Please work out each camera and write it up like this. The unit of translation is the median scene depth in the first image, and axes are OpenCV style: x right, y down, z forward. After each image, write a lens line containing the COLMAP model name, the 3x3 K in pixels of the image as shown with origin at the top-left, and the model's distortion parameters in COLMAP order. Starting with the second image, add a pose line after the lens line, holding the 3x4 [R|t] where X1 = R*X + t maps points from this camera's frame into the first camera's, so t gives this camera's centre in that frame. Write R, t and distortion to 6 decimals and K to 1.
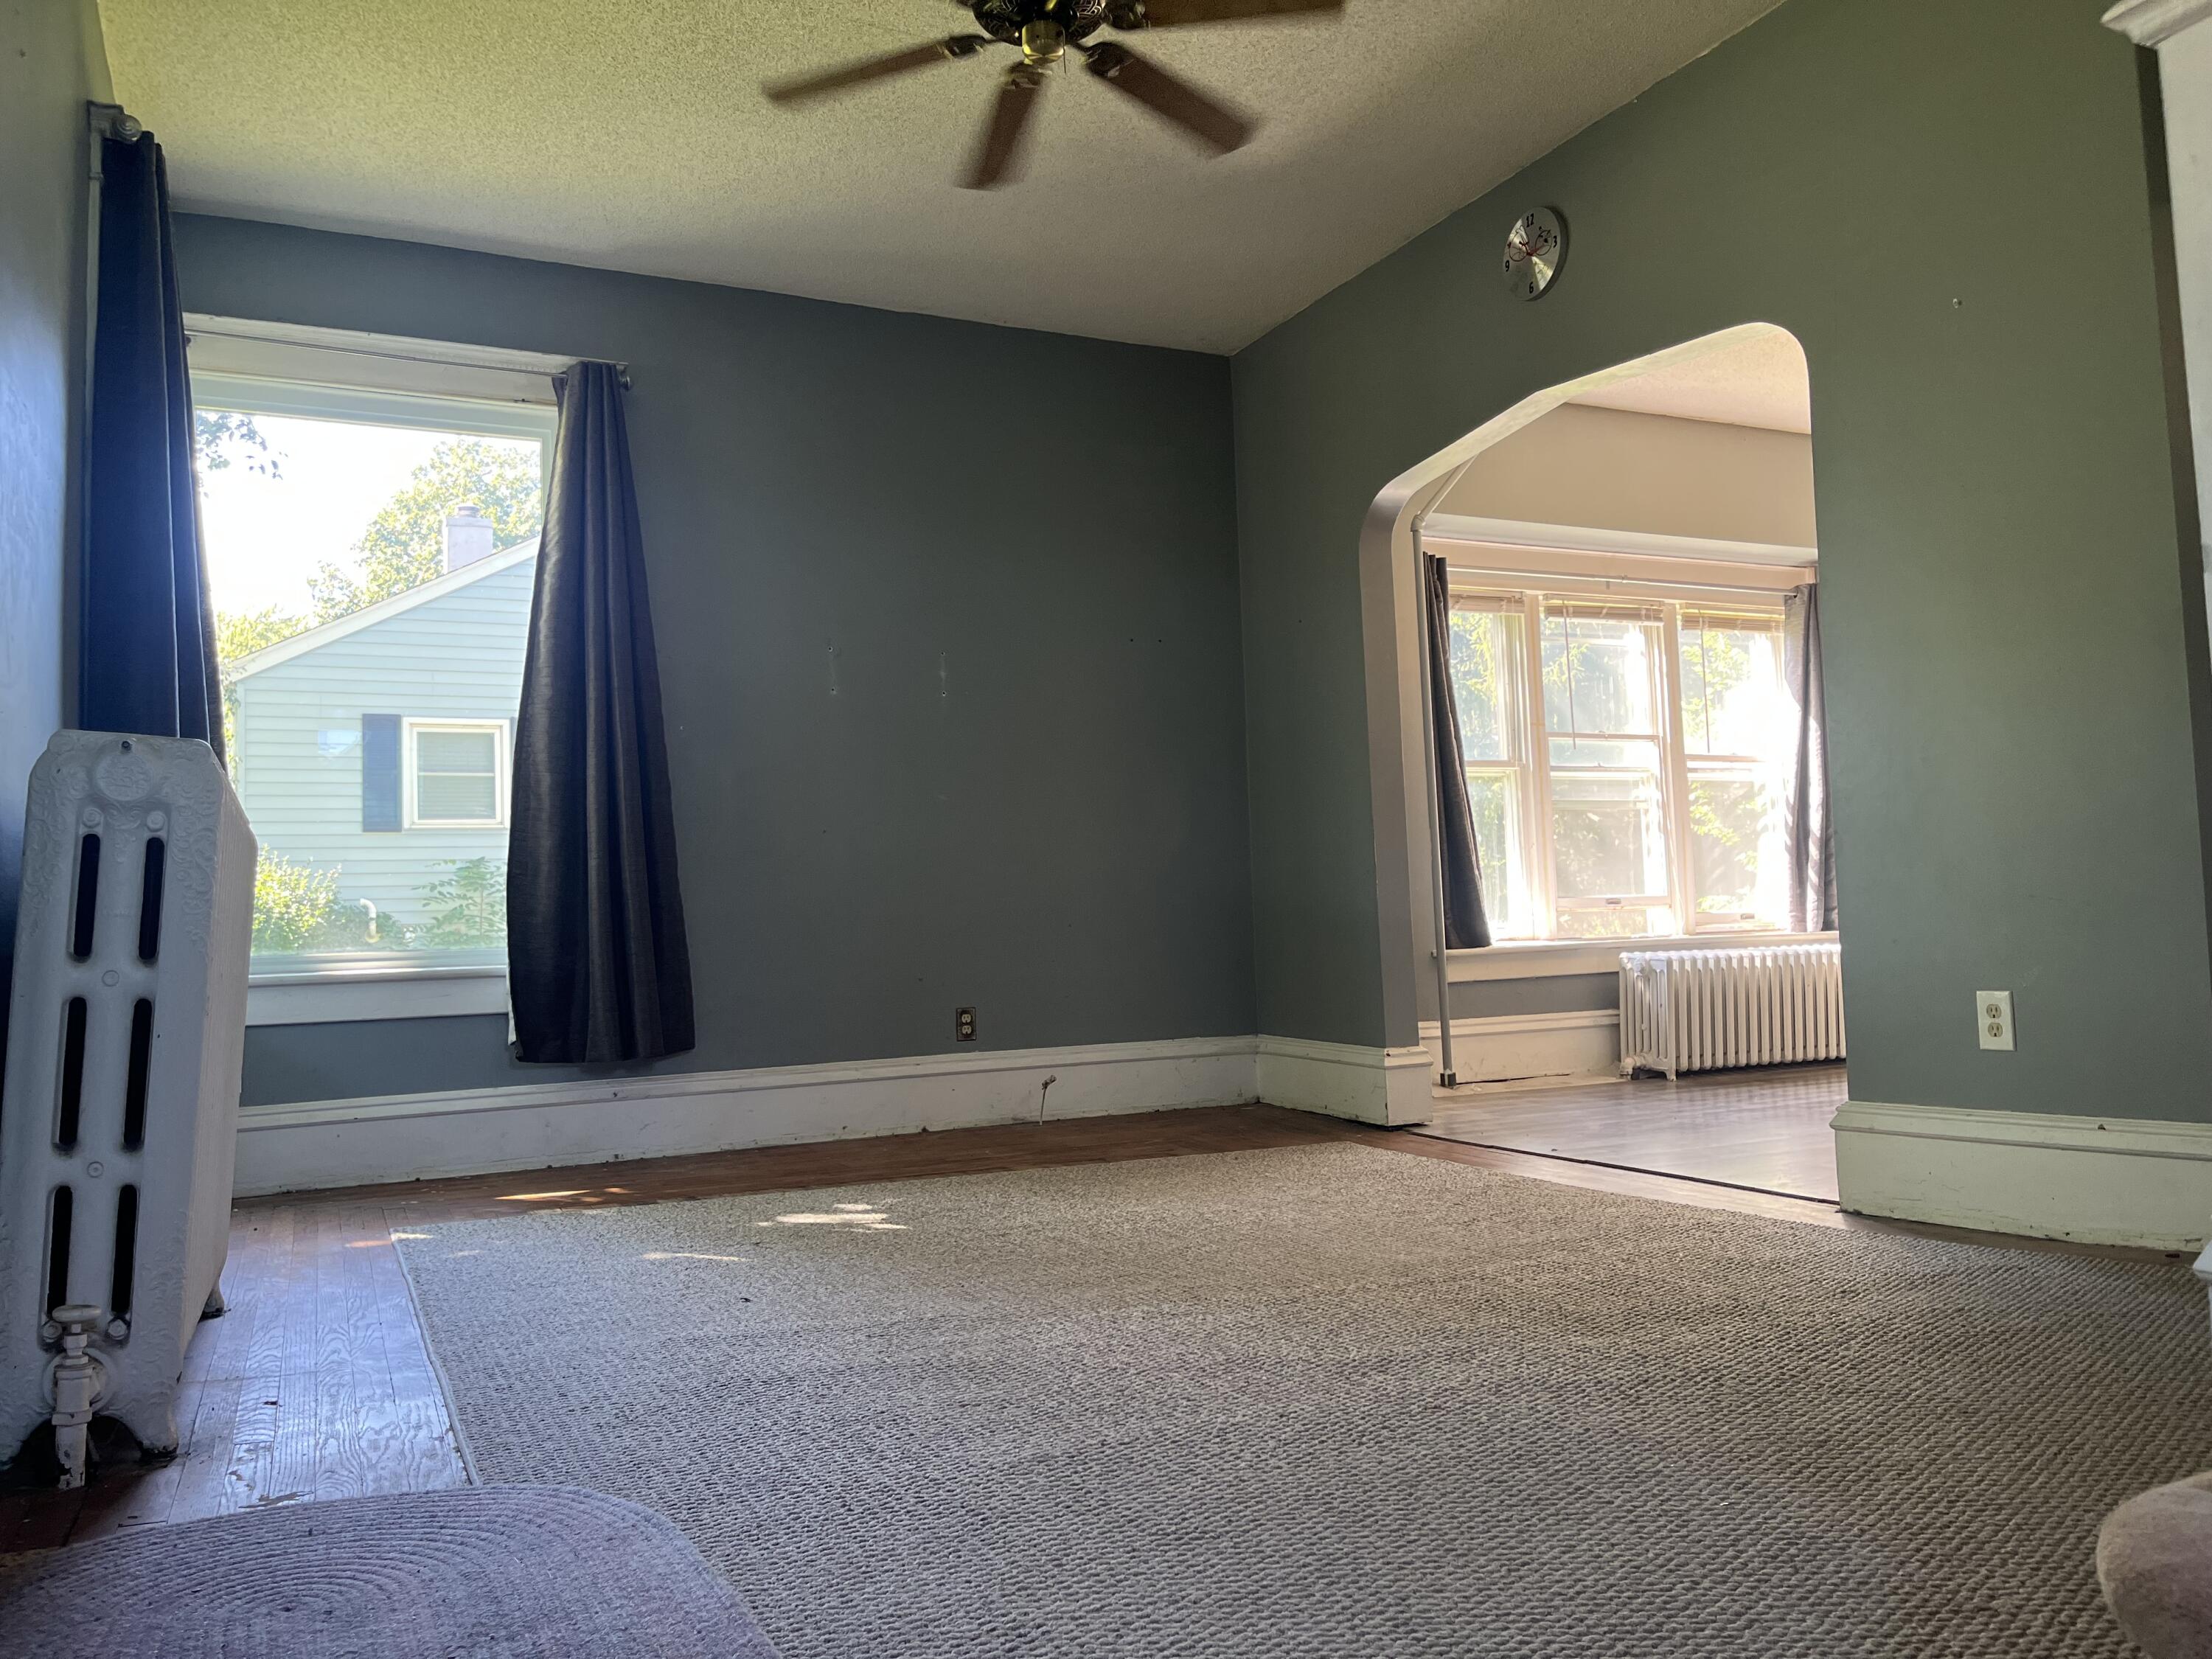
lens RADIAL K [[1680.9, 0, 1107.3], [0, 1680.9, 834.5], [0, 0, 1]] dist [0.026666, -0.027648]
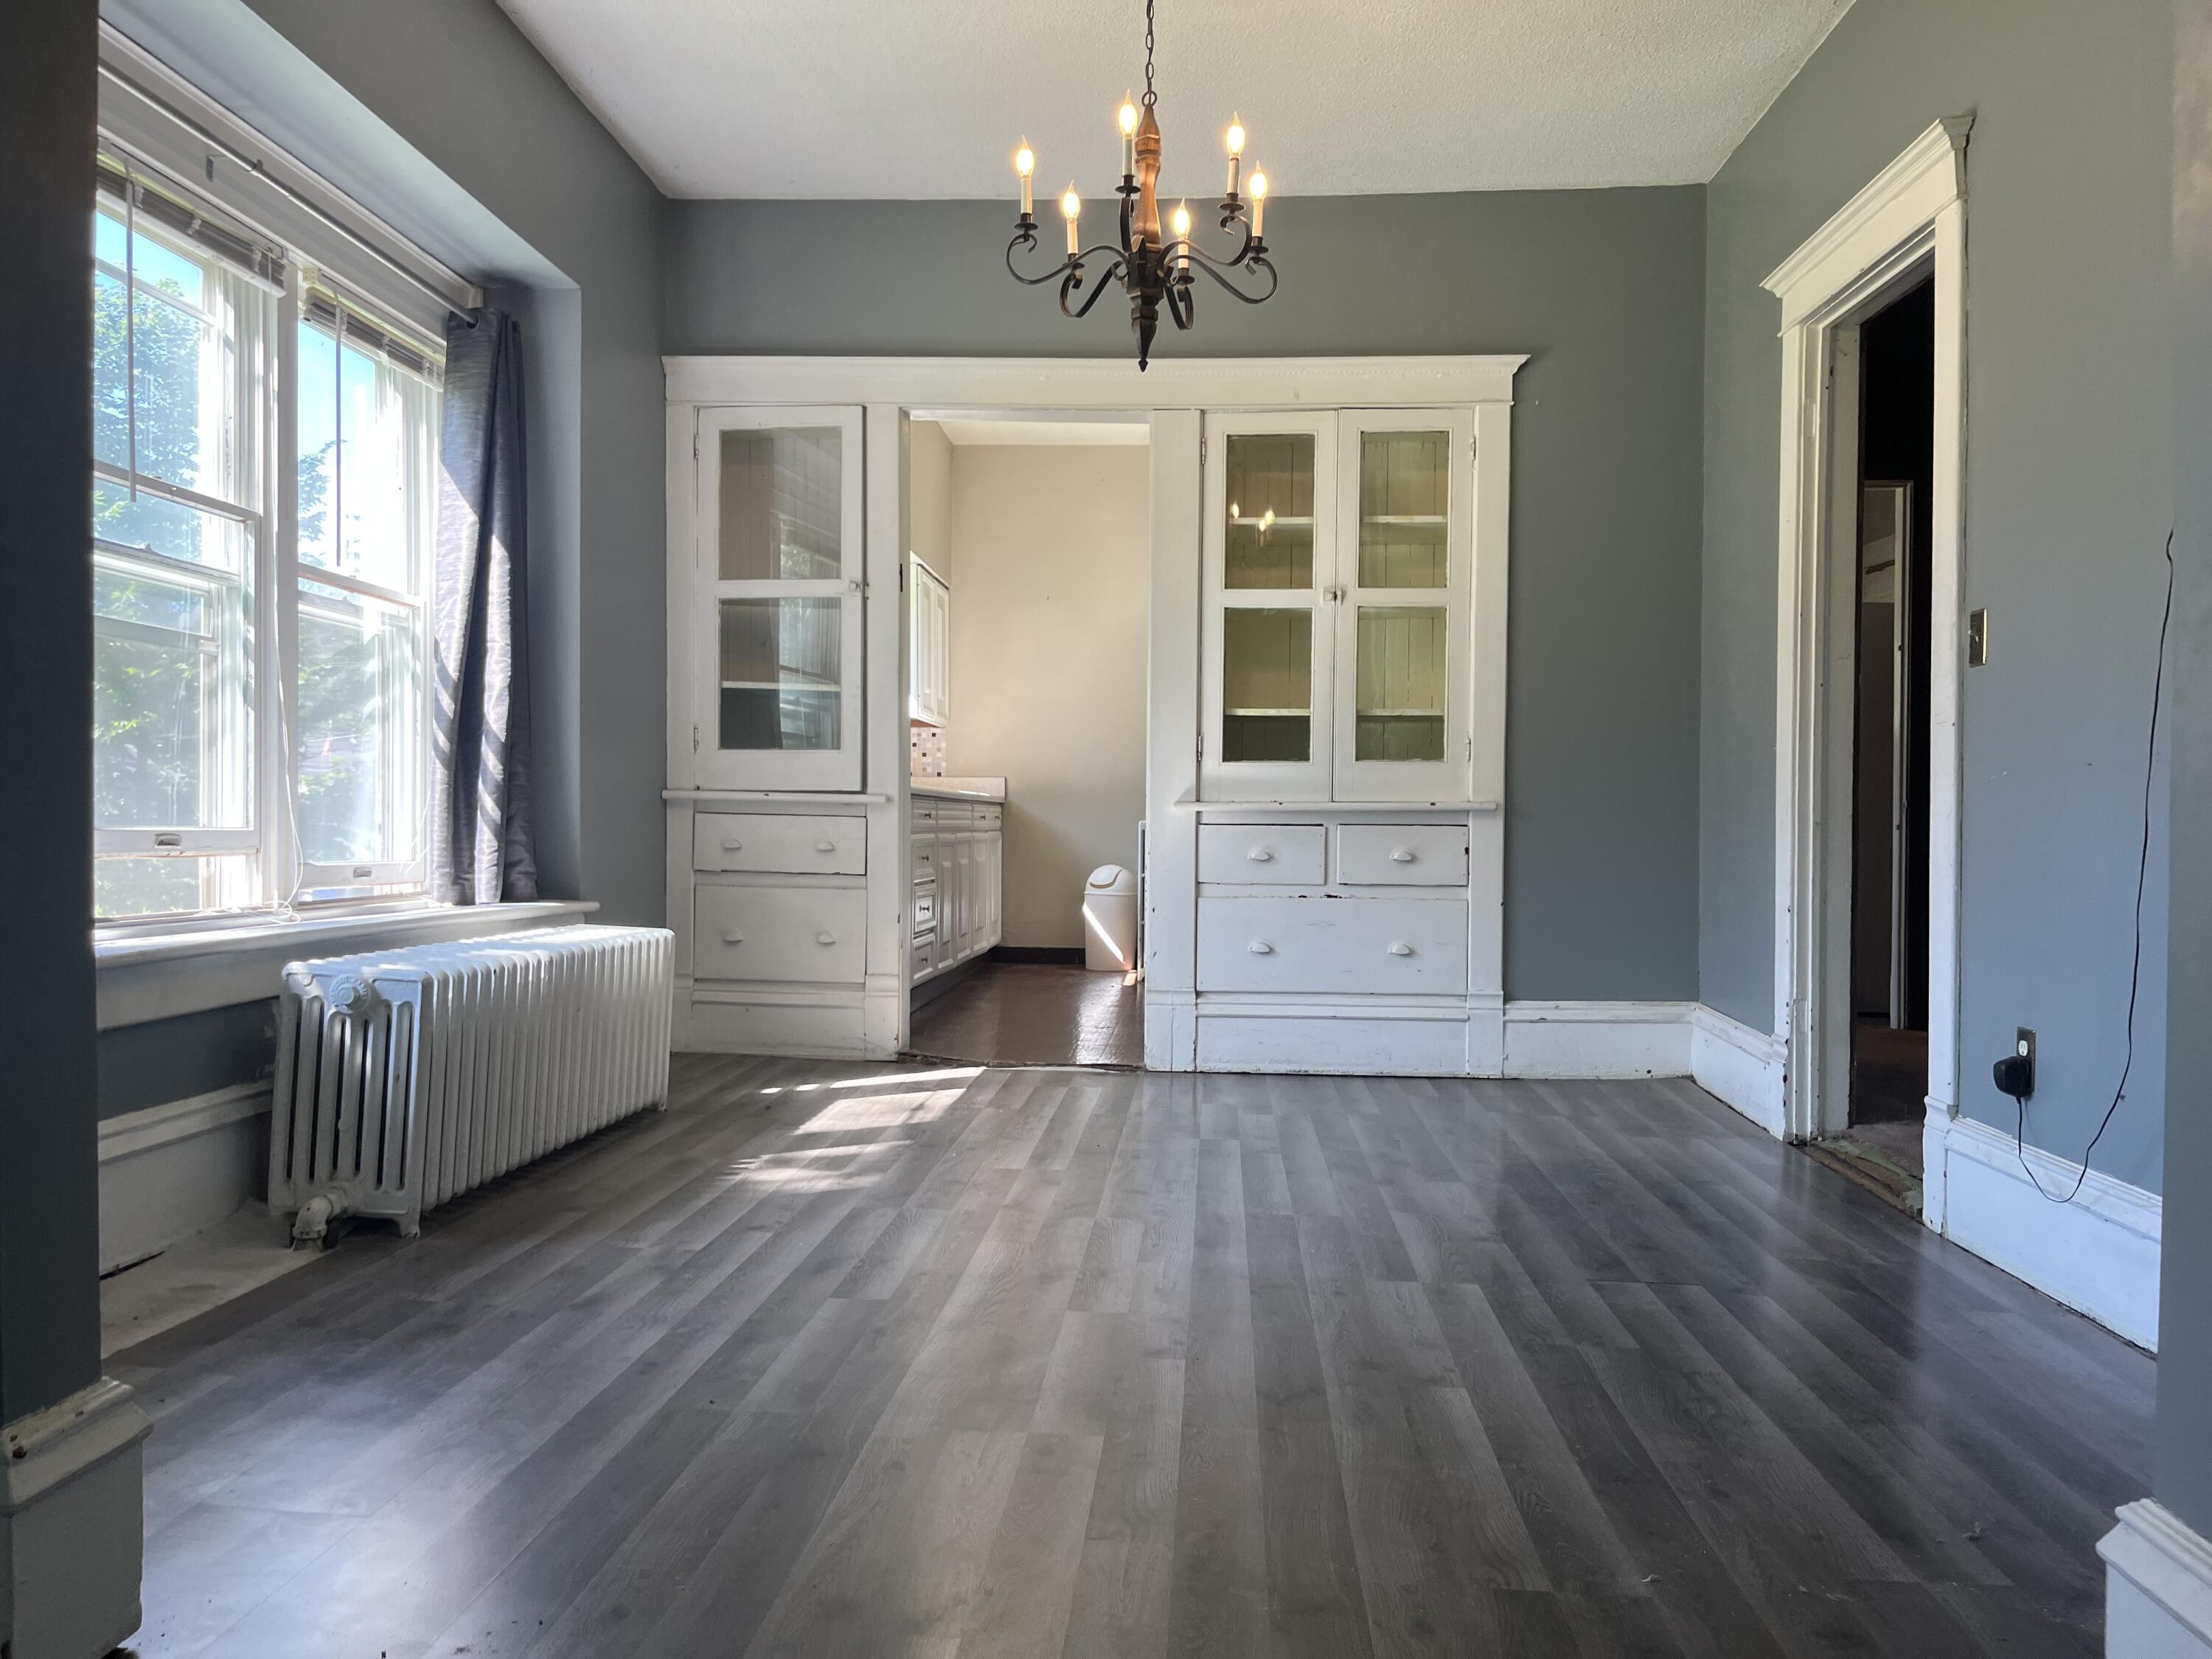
lens RADIAL K [[1680.9, 0, 1100.3], [0, 1680.9, 839.0], [0, 0, 1]] dist [0.026666, -0.027648]
pose [[0.483661, 0.039381, 0.874369, 0.010003], [-0.091272, 0.995810, 0.005637, 0.013313], [-0.870484, -0.082531, 0.485229, 0.532658]]
